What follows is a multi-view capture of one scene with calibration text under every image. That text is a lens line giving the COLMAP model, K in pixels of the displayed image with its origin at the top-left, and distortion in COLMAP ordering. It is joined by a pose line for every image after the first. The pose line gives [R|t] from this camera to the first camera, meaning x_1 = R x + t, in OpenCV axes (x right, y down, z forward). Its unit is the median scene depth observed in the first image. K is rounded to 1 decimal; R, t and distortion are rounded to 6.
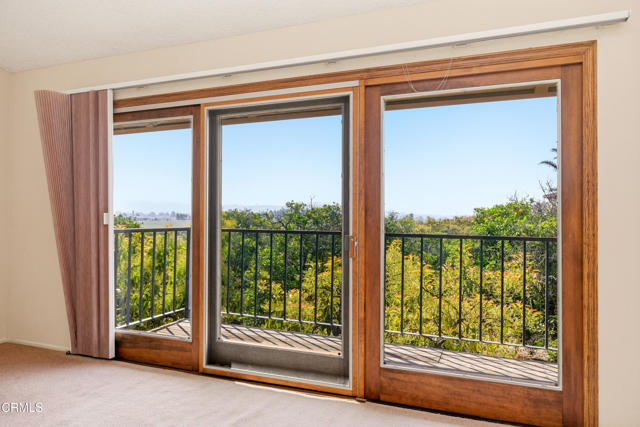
lens RADIAL K [[407.2, 0, 318.7], [0, 407.2, 211.7], [0, 0, 1]] dist [-0.000048, 0.000474]
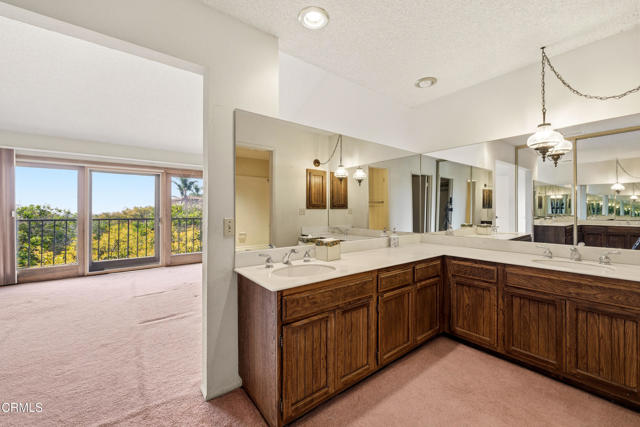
lens RADIAL K [[257.4, 0, 326.5], [0, 257.4, 209.8], [0, 0, 1]] dist [-0.004428, -0.000140]
pose [[0.519664, -0.004522, 0.854359, -0.855716], [-0.013499, 0.999818, 0.013503, -0.045326], [-0.854264, -0.018550, 0.519508, -1.039110]]
